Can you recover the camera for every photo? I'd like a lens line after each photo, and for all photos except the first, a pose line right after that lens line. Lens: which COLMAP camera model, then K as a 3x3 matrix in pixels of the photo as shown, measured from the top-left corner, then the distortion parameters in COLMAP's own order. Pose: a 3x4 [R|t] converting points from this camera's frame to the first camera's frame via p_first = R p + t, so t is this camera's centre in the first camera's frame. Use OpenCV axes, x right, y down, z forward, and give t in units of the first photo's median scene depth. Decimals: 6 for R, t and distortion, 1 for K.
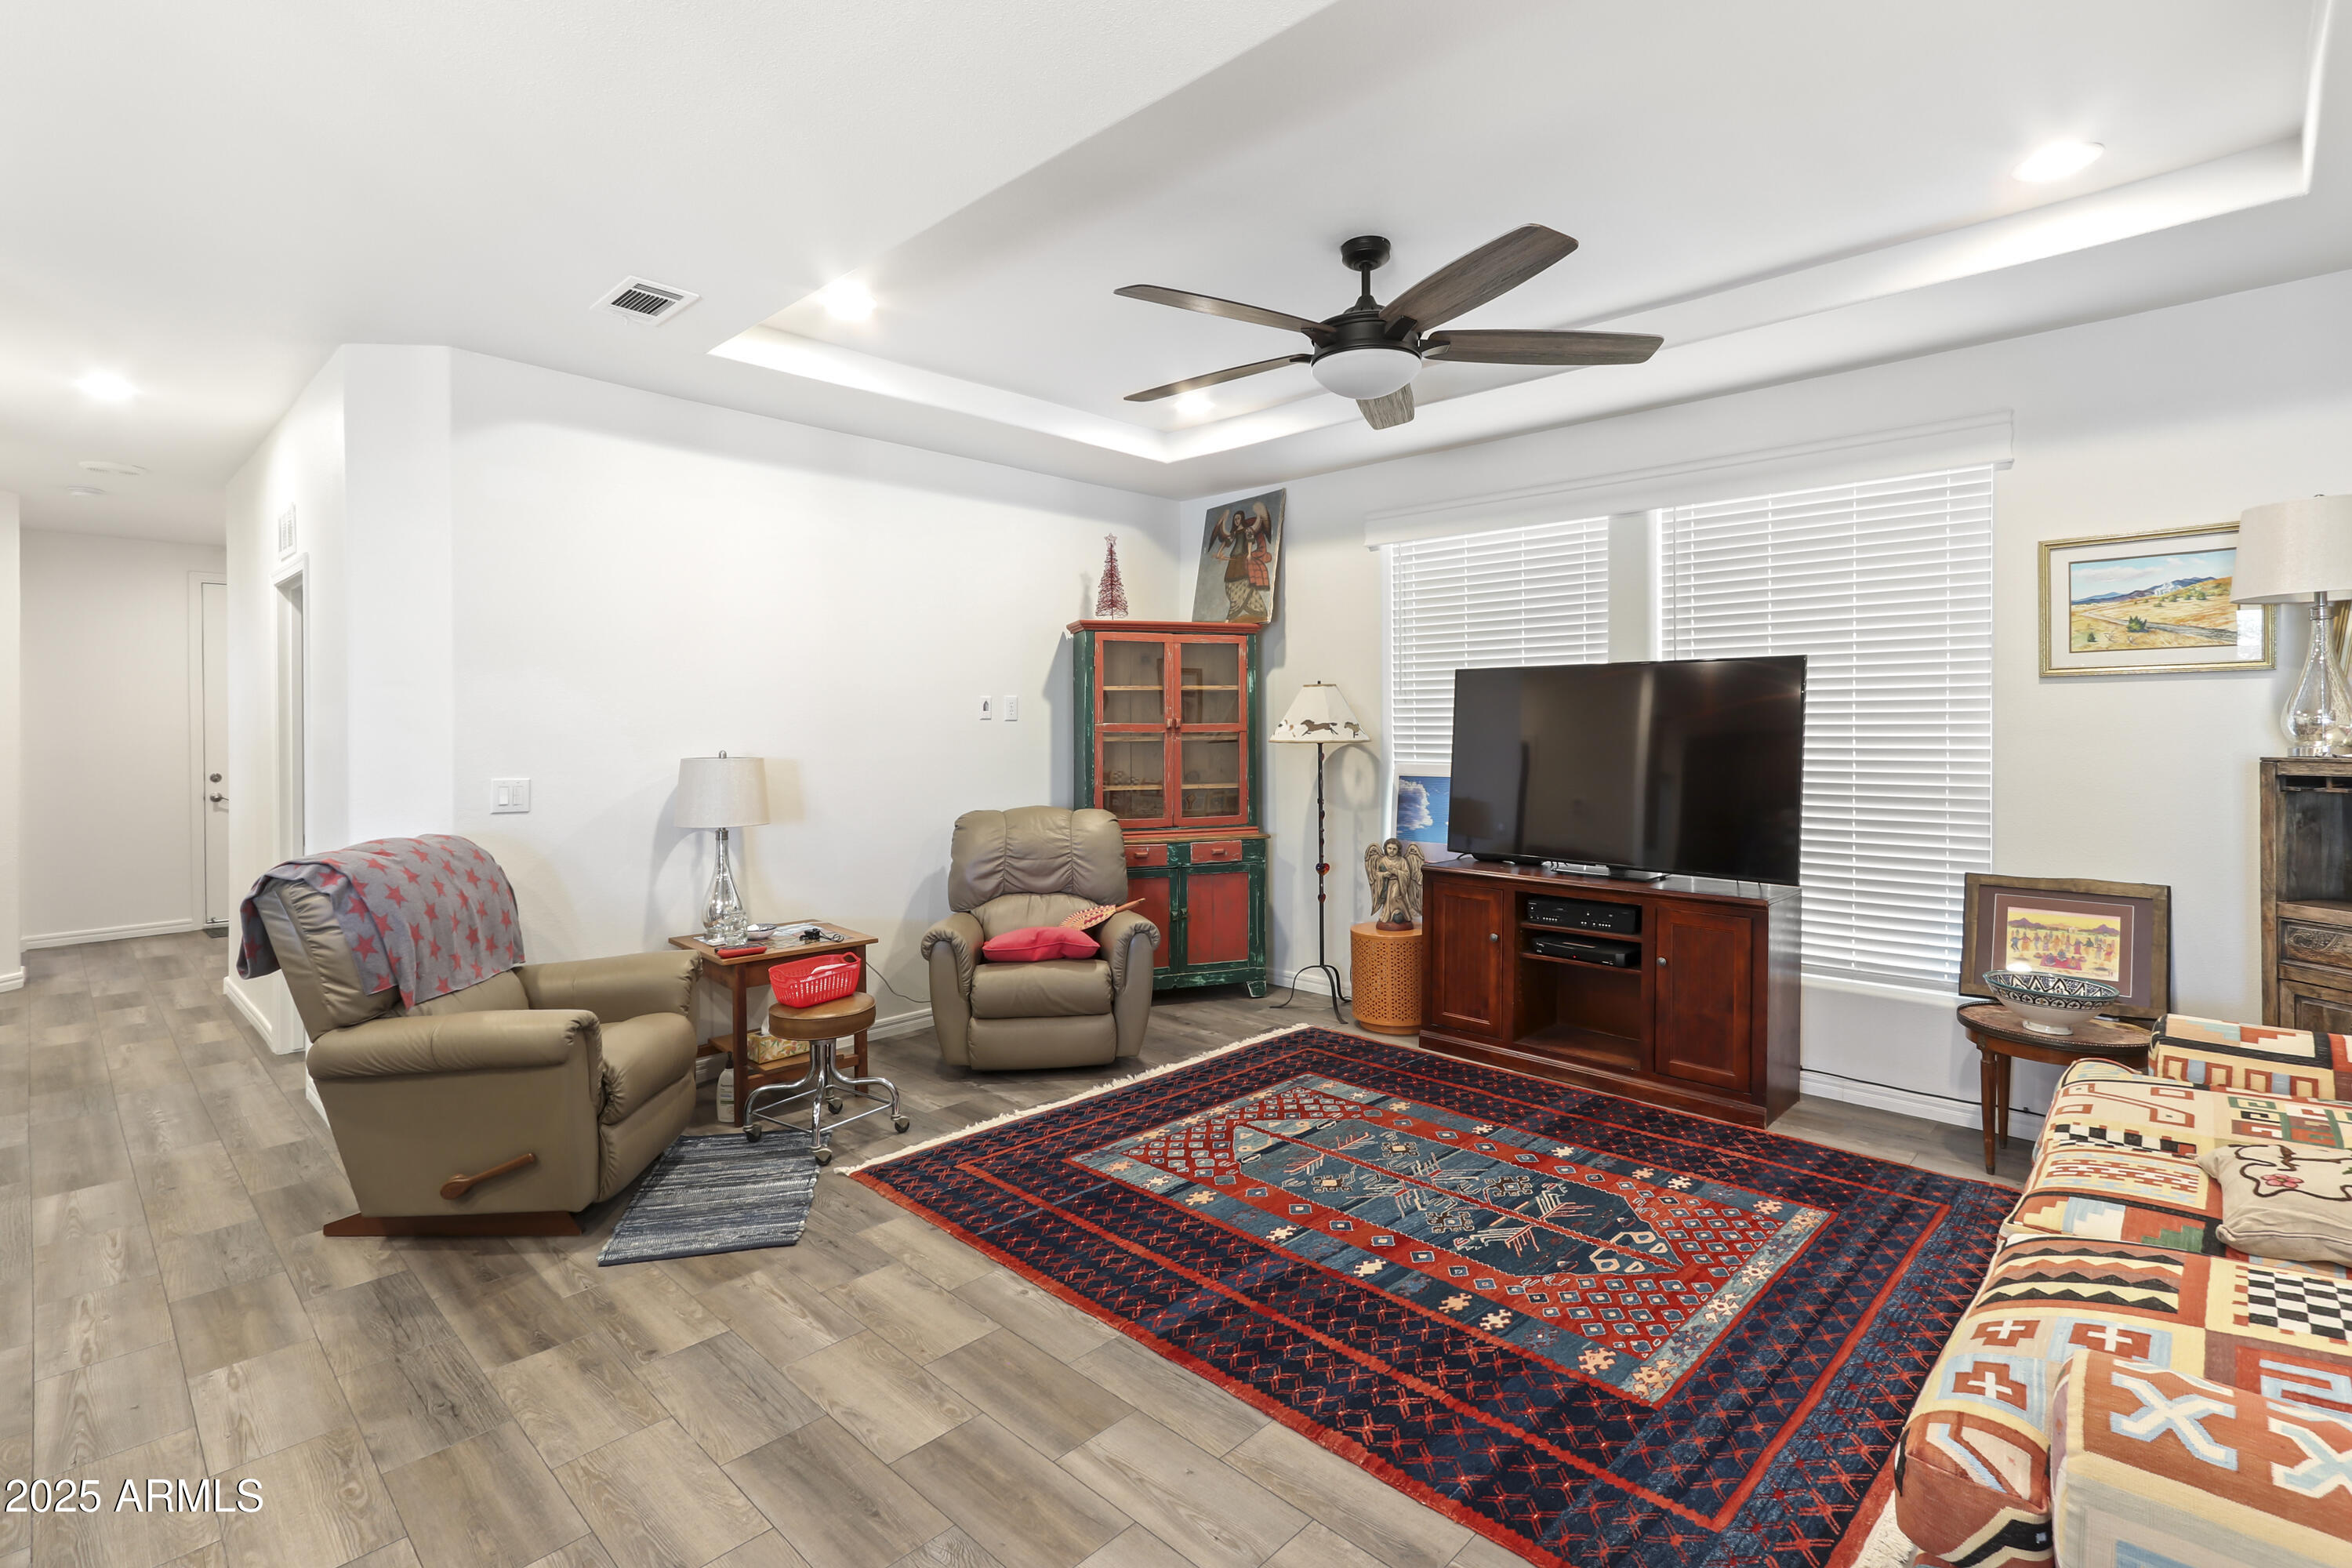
lens RADIAL K [[1097.4, 0, 1175.4], [0, 1097.4, 737.3], [0, 0, 1]] dist [0.000906, 0.002367]
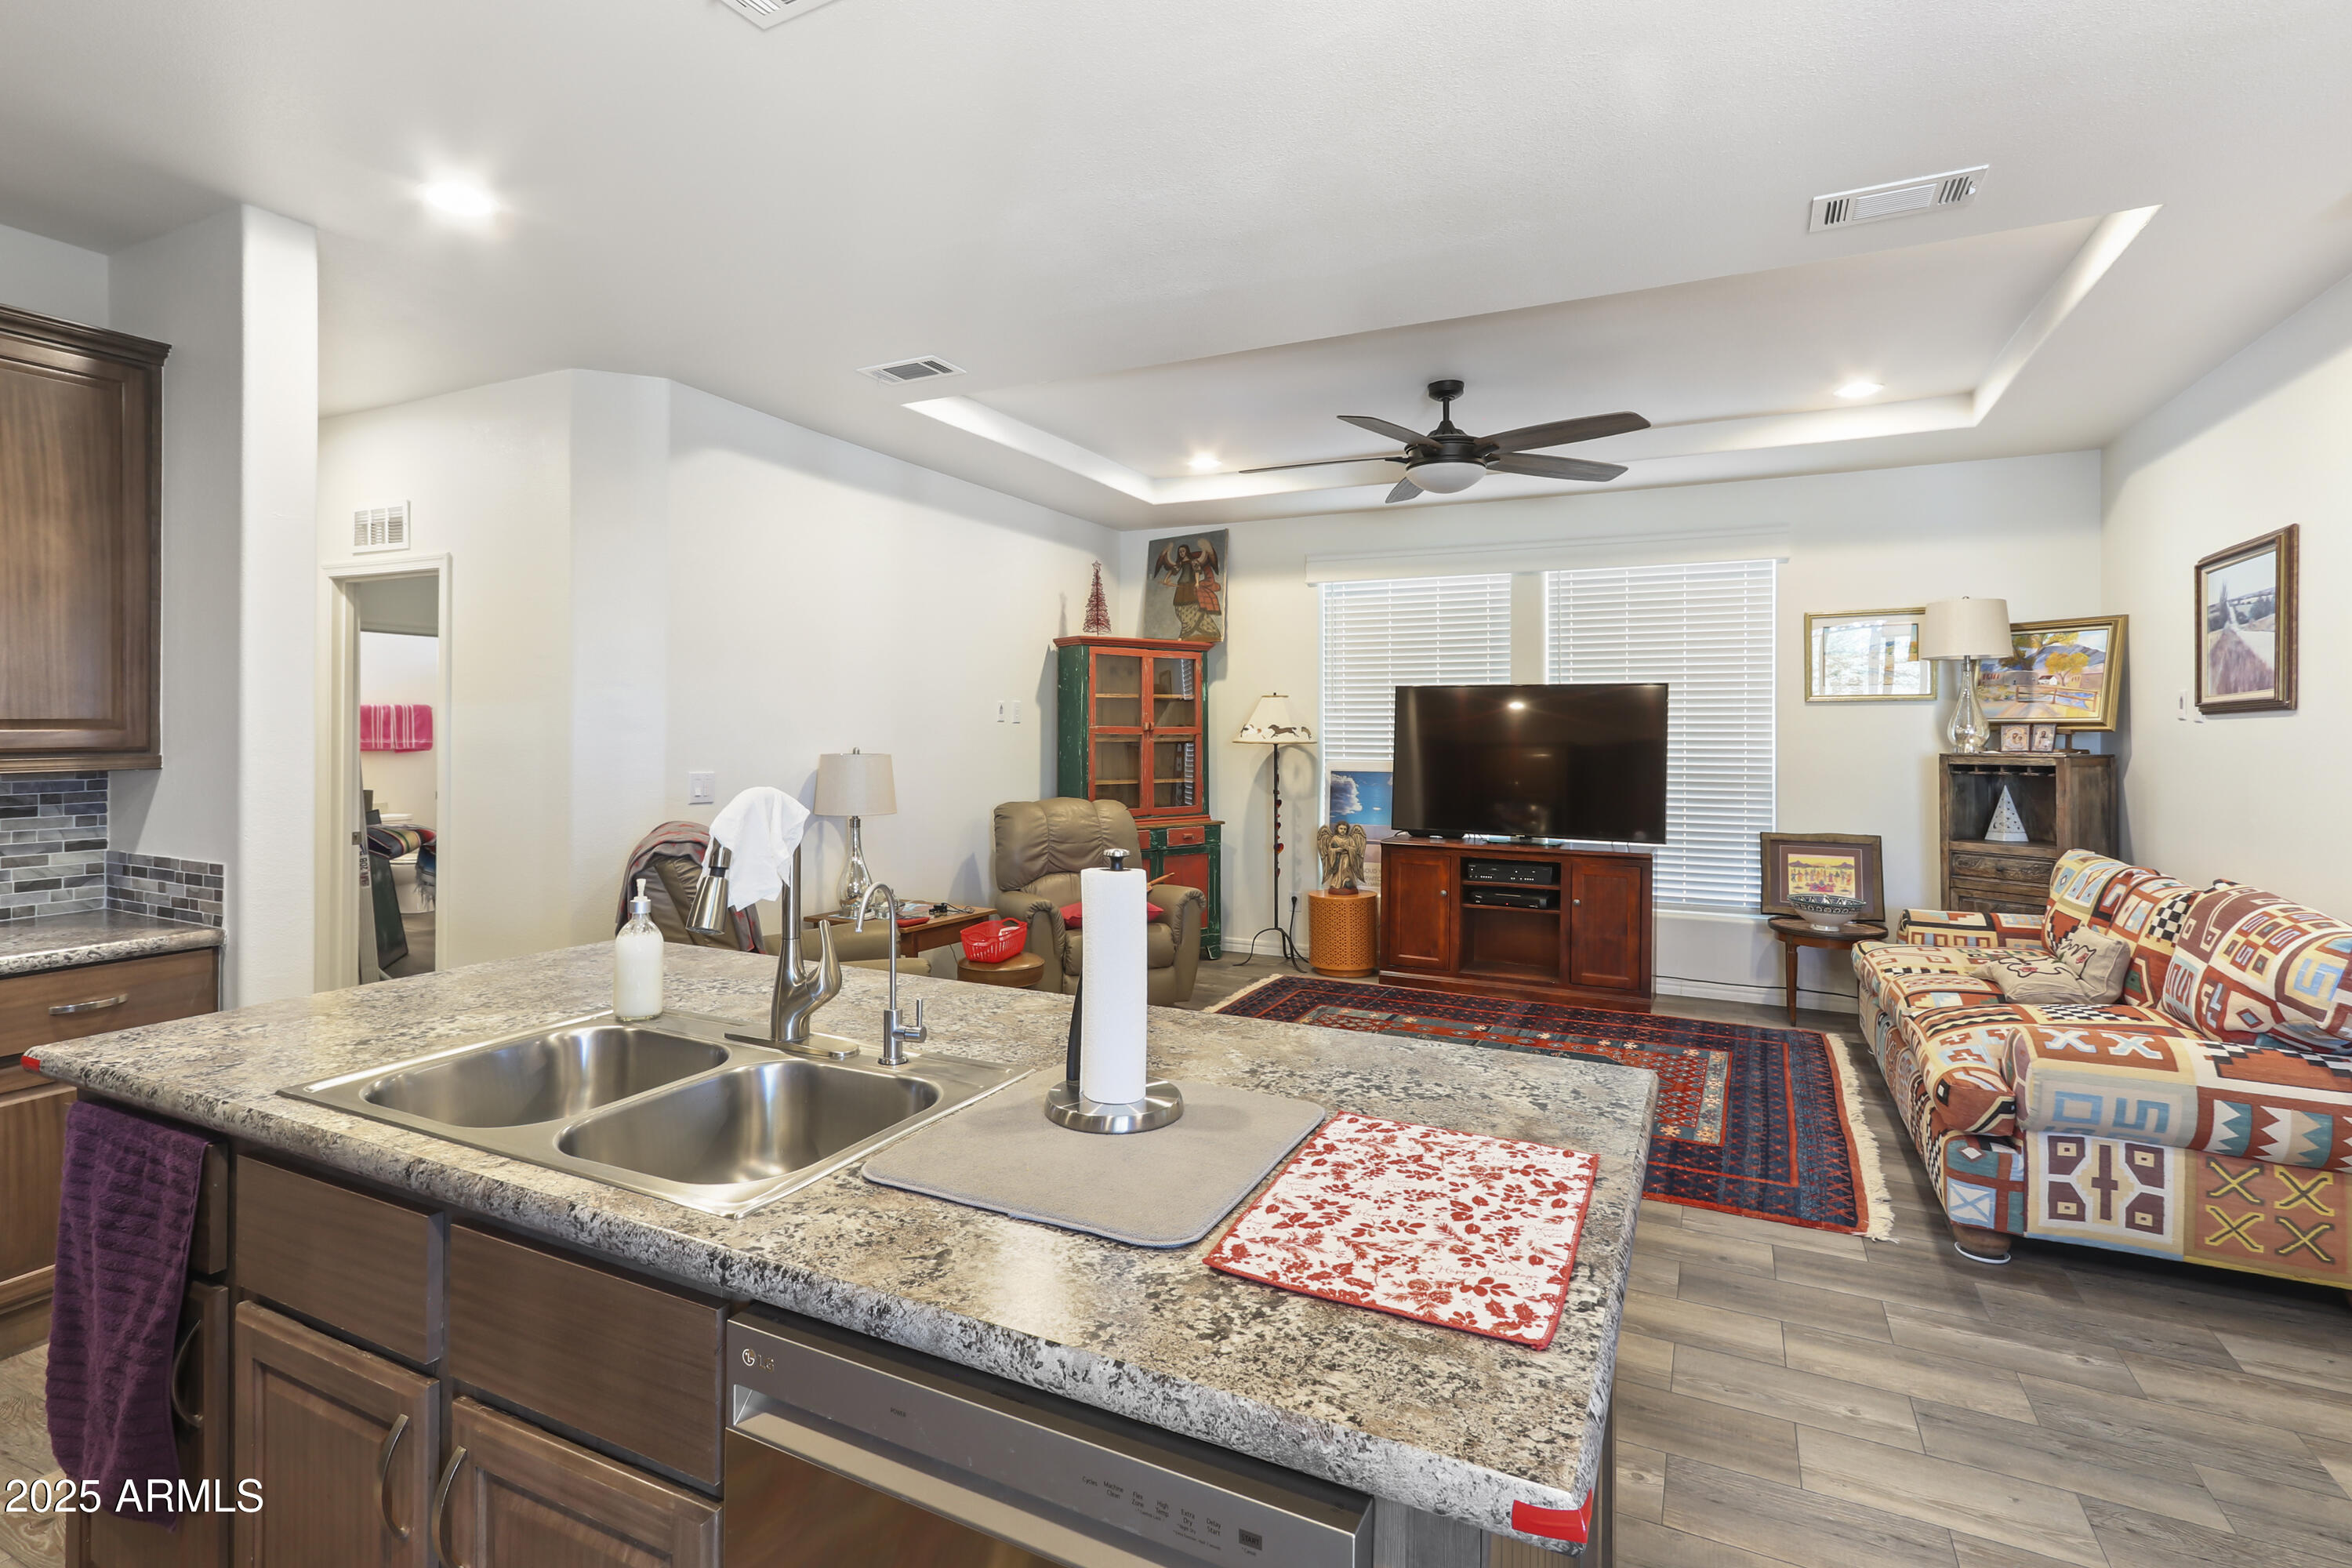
lens RADIAL K [[1137.2, 0, 1154.5], [0, 1137.2, 730.8], [0, 0, 1]] dist [0.002520, 0.001981]
pose [[0.954518, 0.007502, 0.298058, -0.519191], [-0.004704, 0.999938, -0.010103, 0.005633], [-0.298115, 0.008242, 0.954494, -0.222686]]
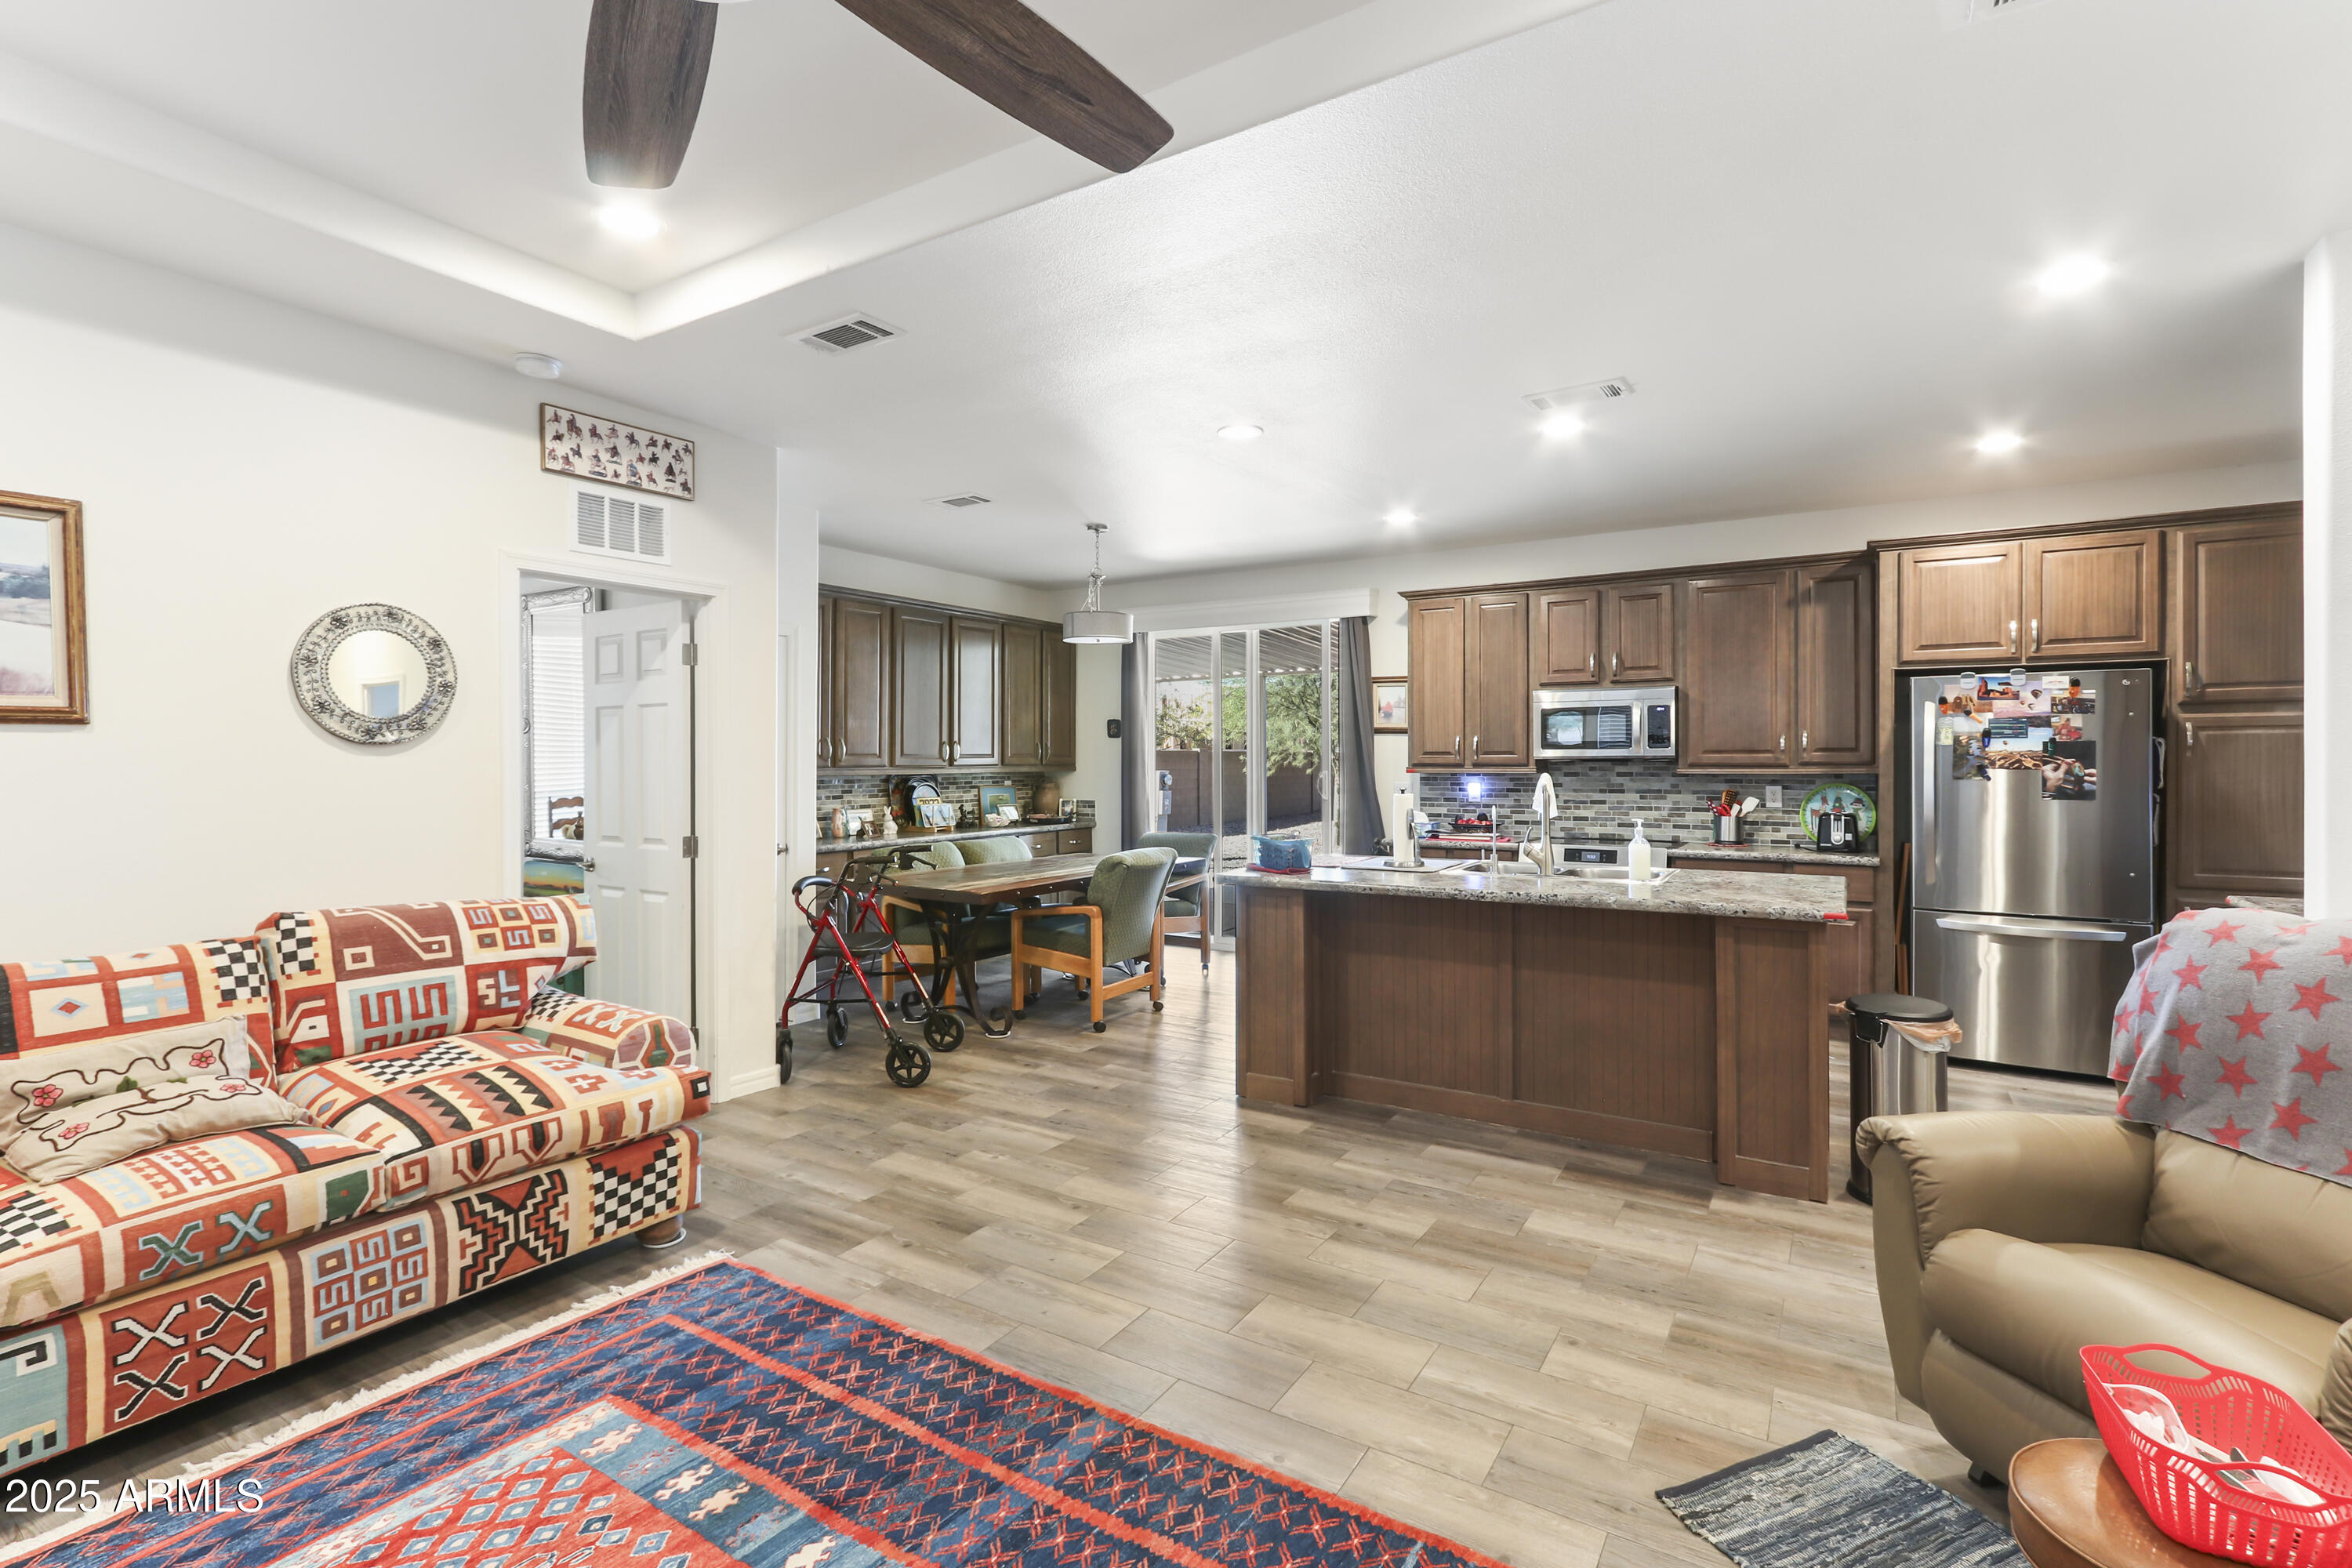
lens RADIAL K [[1090.5, 0, 1164.7], [0, 1090.5, 760.8], [0, 0, 1]] dist [0.001078, 0.000398]
pose [[-0.980488, 0.007892, -0.196420, 0.066829], [0.005016, 0.999873, 0.015133, -0.008097], [0.196515, 0.013853, -0.980403, 1.248470]]
